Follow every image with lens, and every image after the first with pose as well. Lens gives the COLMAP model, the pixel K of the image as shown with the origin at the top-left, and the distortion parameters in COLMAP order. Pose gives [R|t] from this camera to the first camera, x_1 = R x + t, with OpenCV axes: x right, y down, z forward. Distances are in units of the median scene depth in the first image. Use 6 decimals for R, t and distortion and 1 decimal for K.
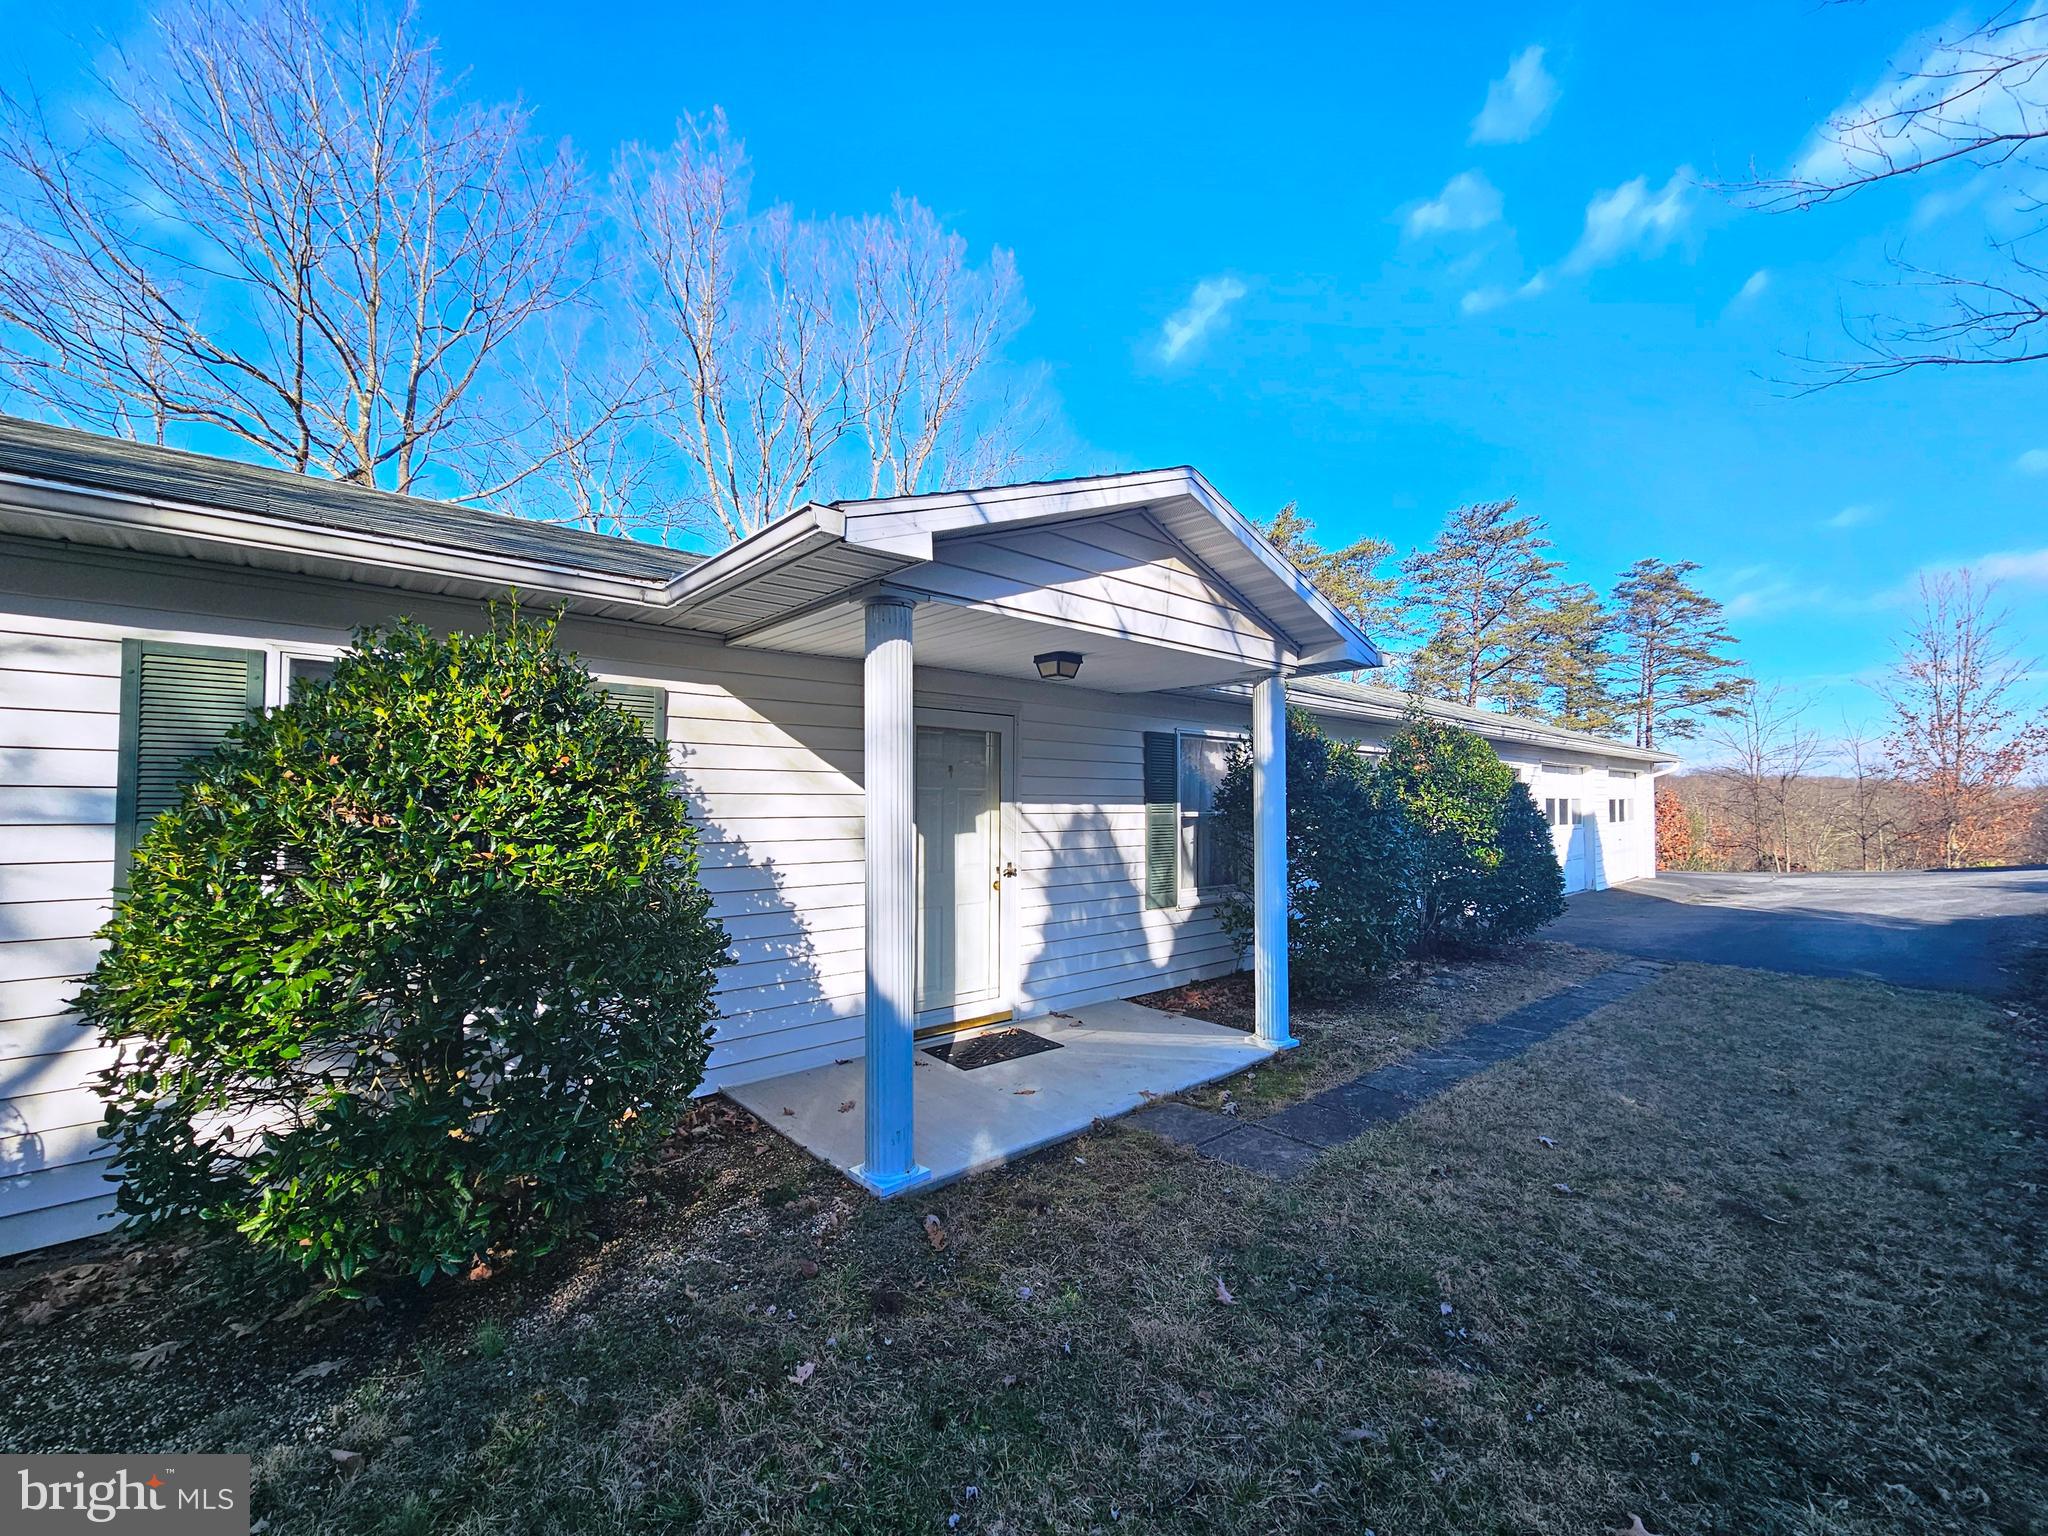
lens RADIAL K [[821.1, 0, 1023.3], [0, 821.1, 769.0], [0, 0, 1]] dist [0.000766, -0.000683]
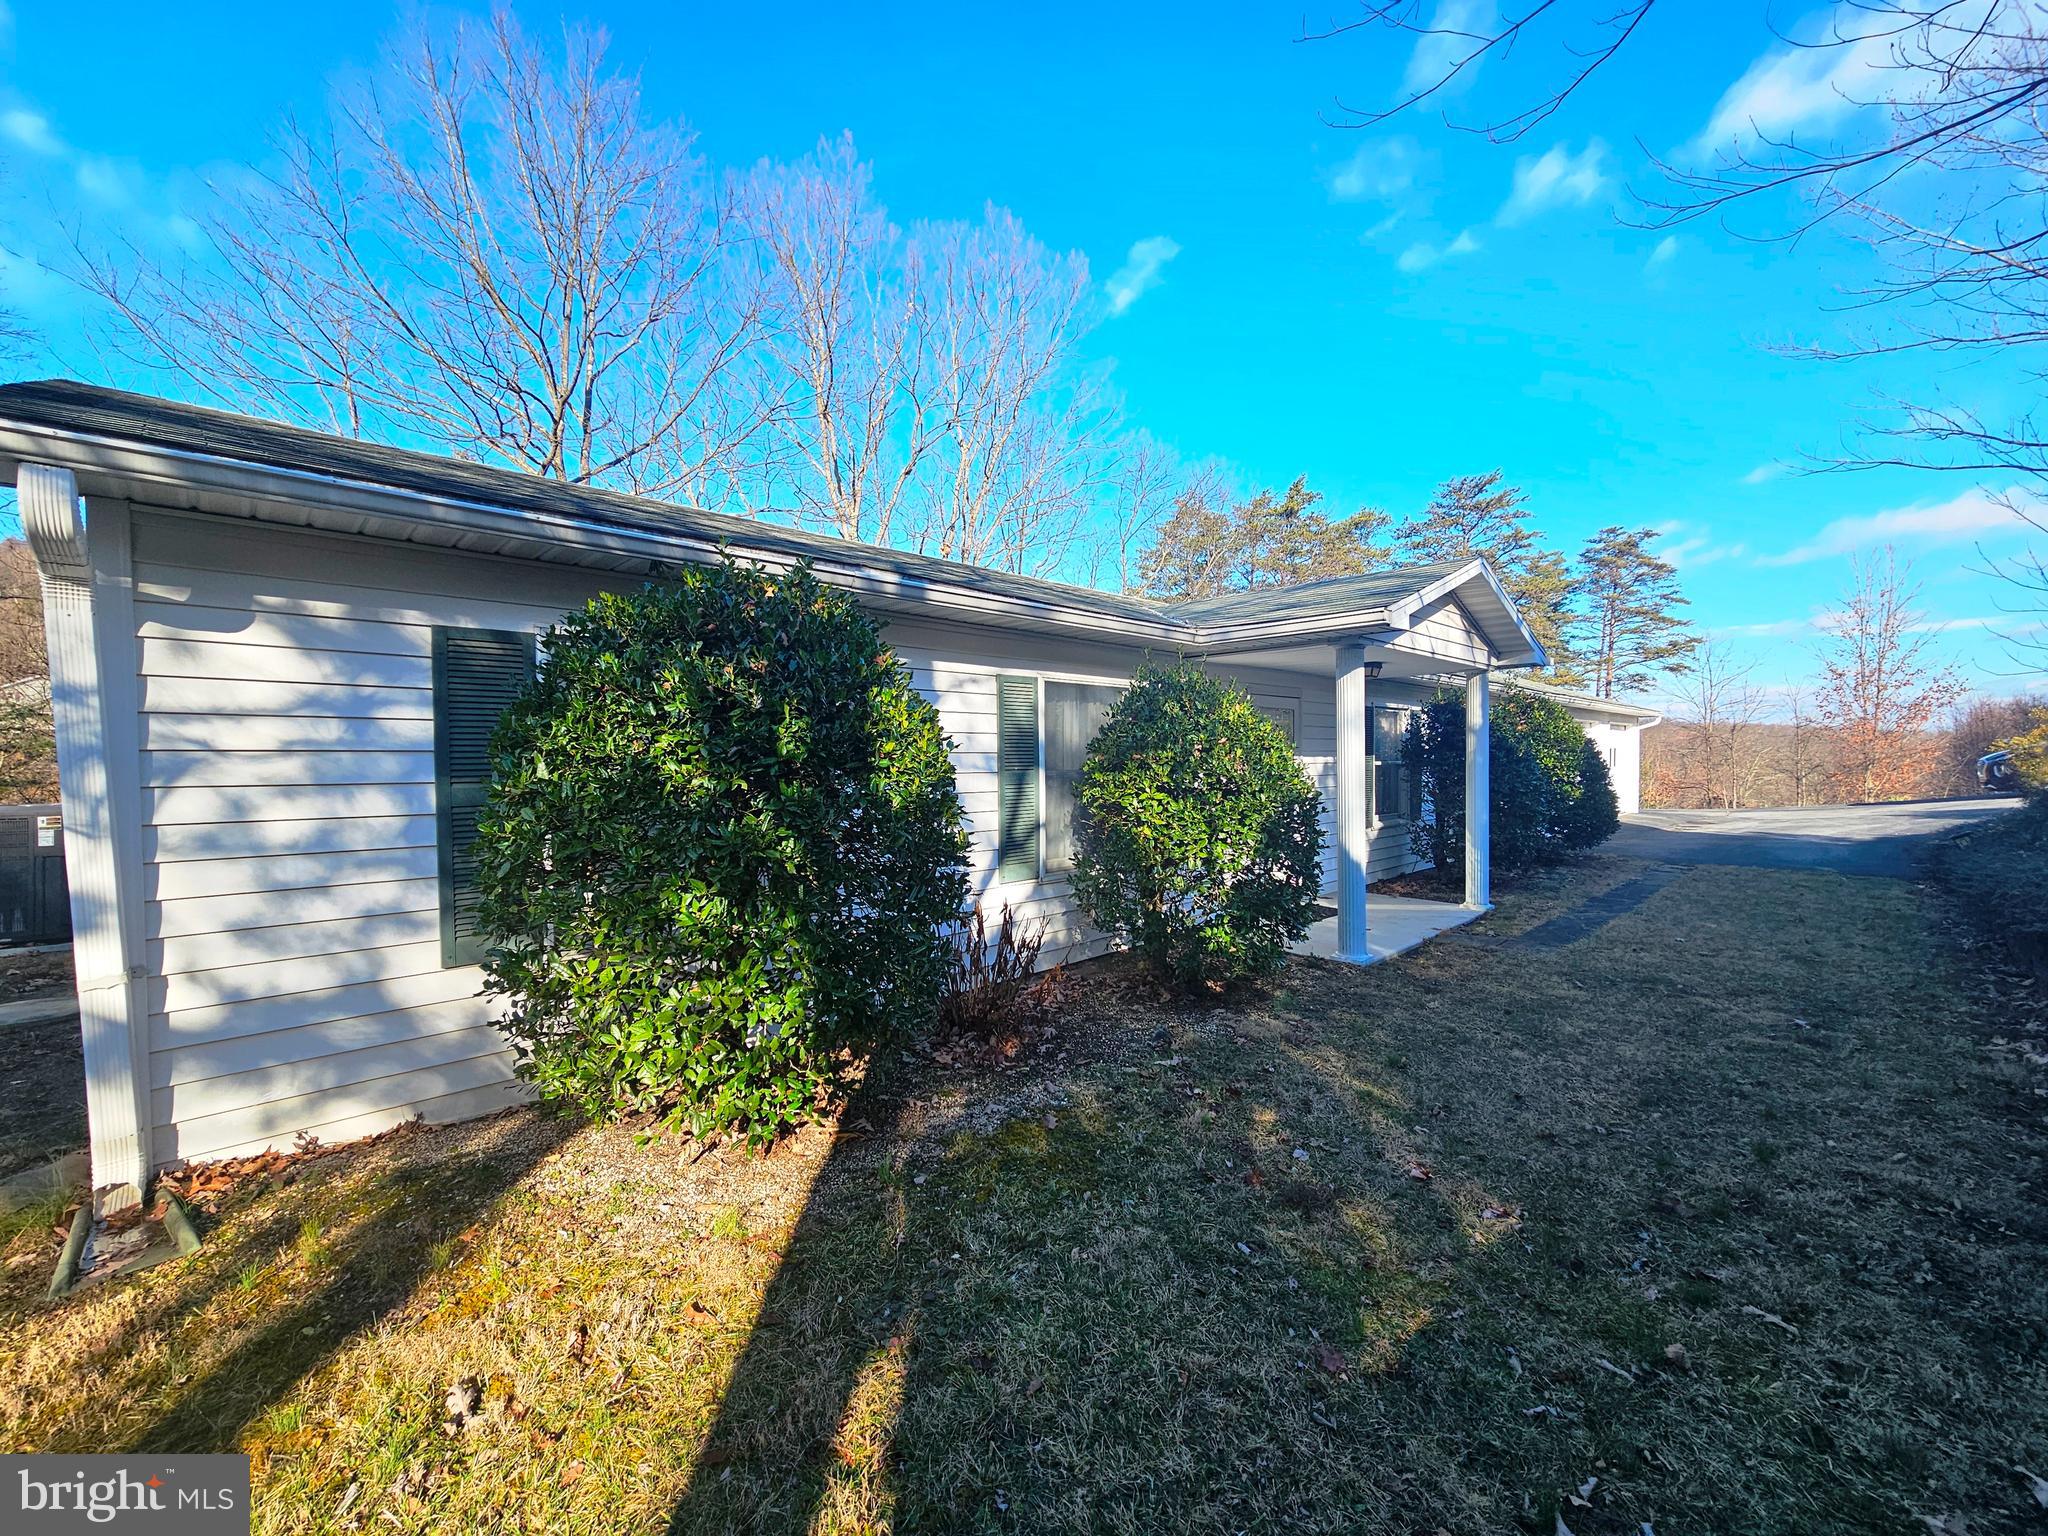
lens RADIAL K [[821.1, 0, 1022.9], [0, 821.1, 762.8], [0, 0, 1]] dist [0.000766, -0.000683]
pose [[0.998651, -0.010504, 0.050848, -0.140639], [0.007950, 0.998709, 0.050176, -0.006165], [-0.051309, -0.049704, 0.997445, -0.111204]]
